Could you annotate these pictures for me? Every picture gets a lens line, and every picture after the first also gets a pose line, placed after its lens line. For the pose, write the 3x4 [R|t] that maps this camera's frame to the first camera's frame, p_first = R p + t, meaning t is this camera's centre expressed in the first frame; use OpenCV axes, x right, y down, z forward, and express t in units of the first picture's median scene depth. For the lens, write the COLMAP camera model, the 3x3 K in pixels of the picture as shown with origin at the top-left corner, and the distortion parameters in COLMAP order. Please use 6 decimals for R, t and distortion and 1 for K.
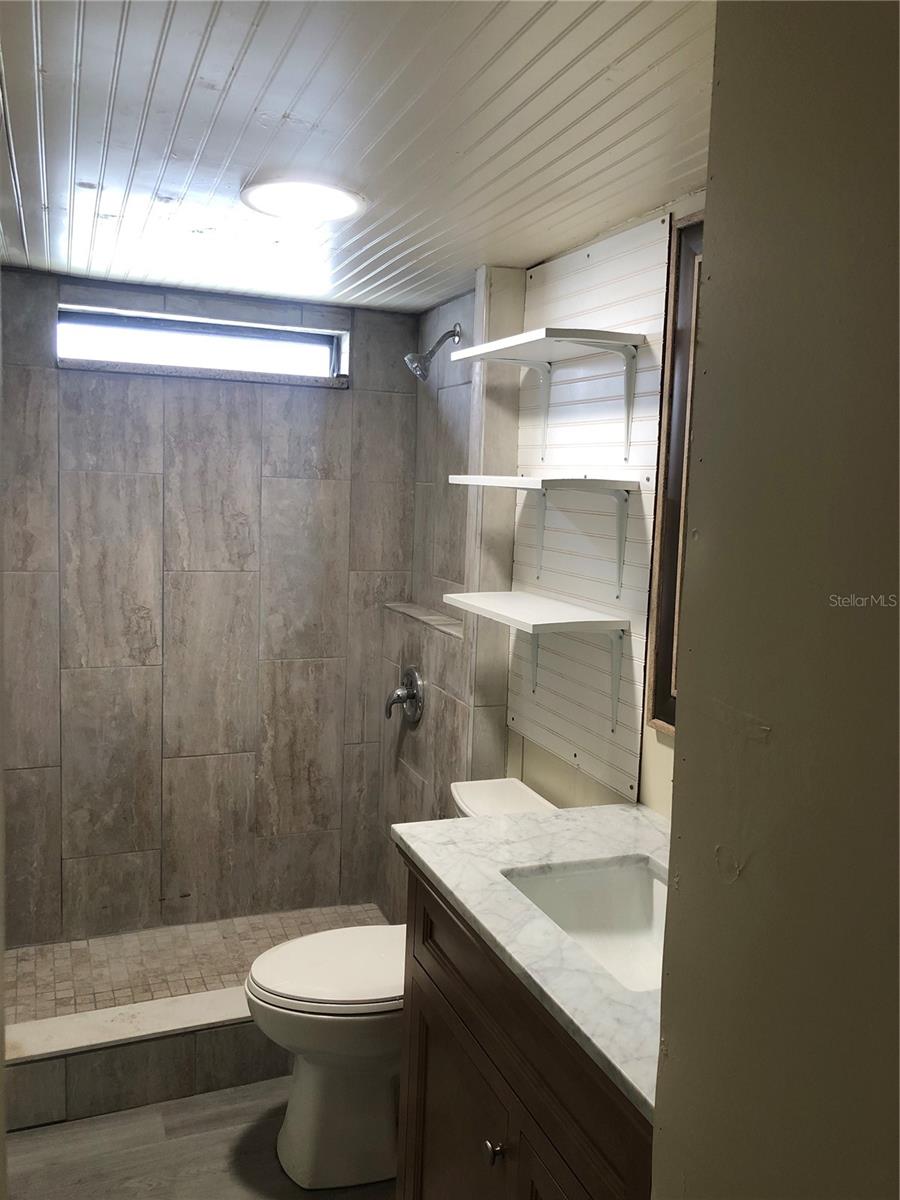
lens RADIAL K [[983.4, 0, 446.3], [0, 983.4, 595.0], [0, 0, 1]] dist [0.045992, -0.045606]
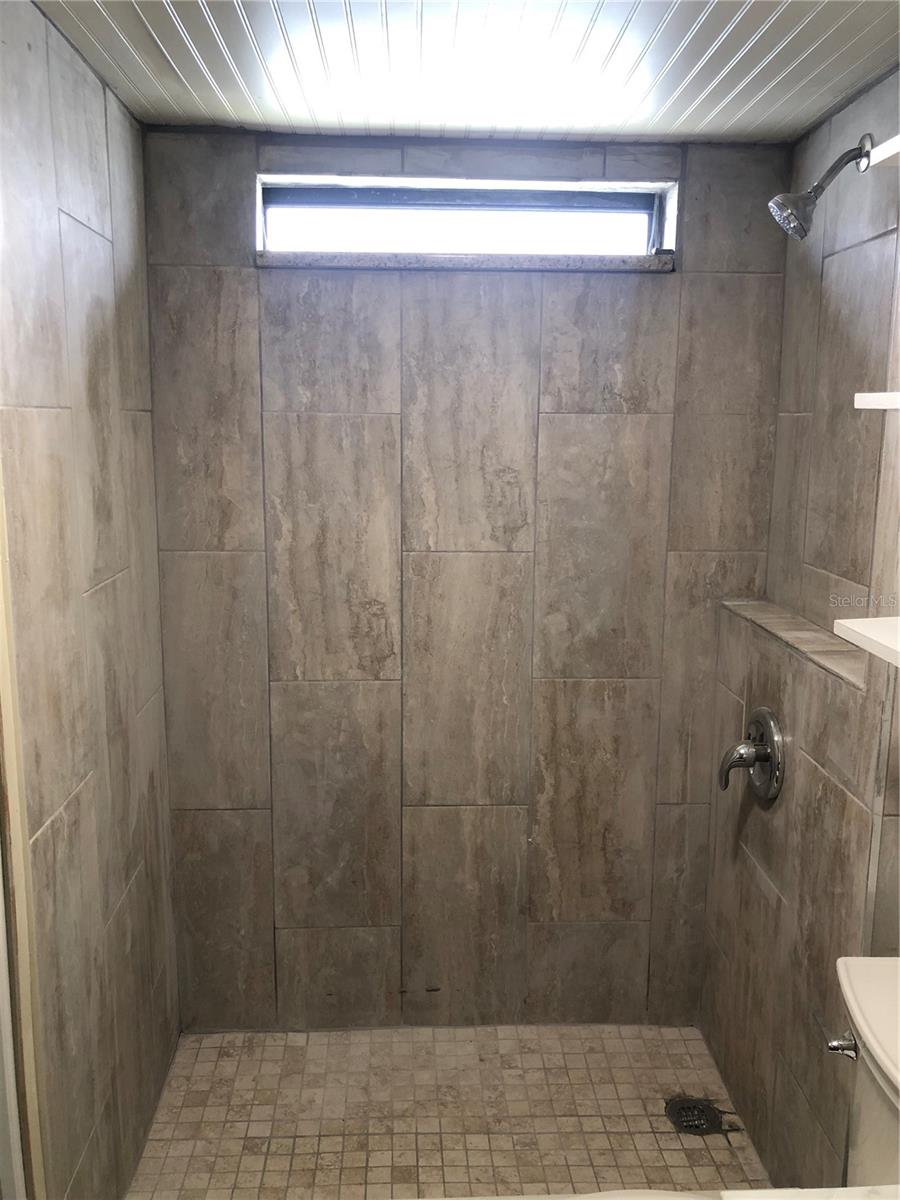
lens RADIAL K [[983.4, 0, 449.4], [0, 983.4, 594.3], [0, 0, 1]] dist [0.045992, -0.045606]
pose [[0.943423, 0.028943, -0.330326, -0.018249], [-0.010776, 0.998333, 0.056698, -0.033481], [0.331416, -0.049931, 0.942163, 0.339371]]
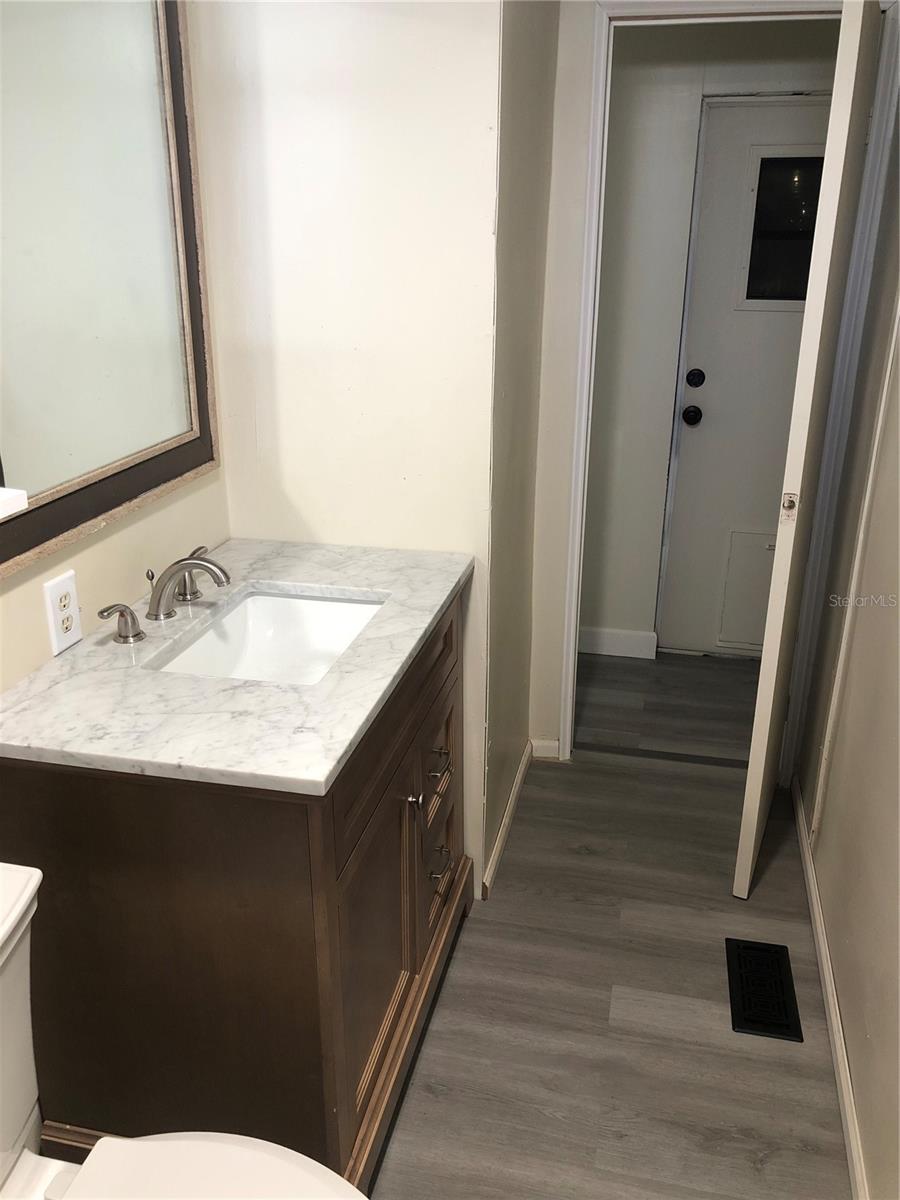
lens RADIAL K [[983.4, 0, 450.5], [0, 983.4, 599.4], [0, 0, 1]] dist [0.045992, -0.045606]
pose [[-0.826719, -0.233065, 0.512070, -0.385613], [0.031078, 0.889854, 0.455185, -0.151419], [-0.561755, 0.392224, -0.728417, 1.230588]]
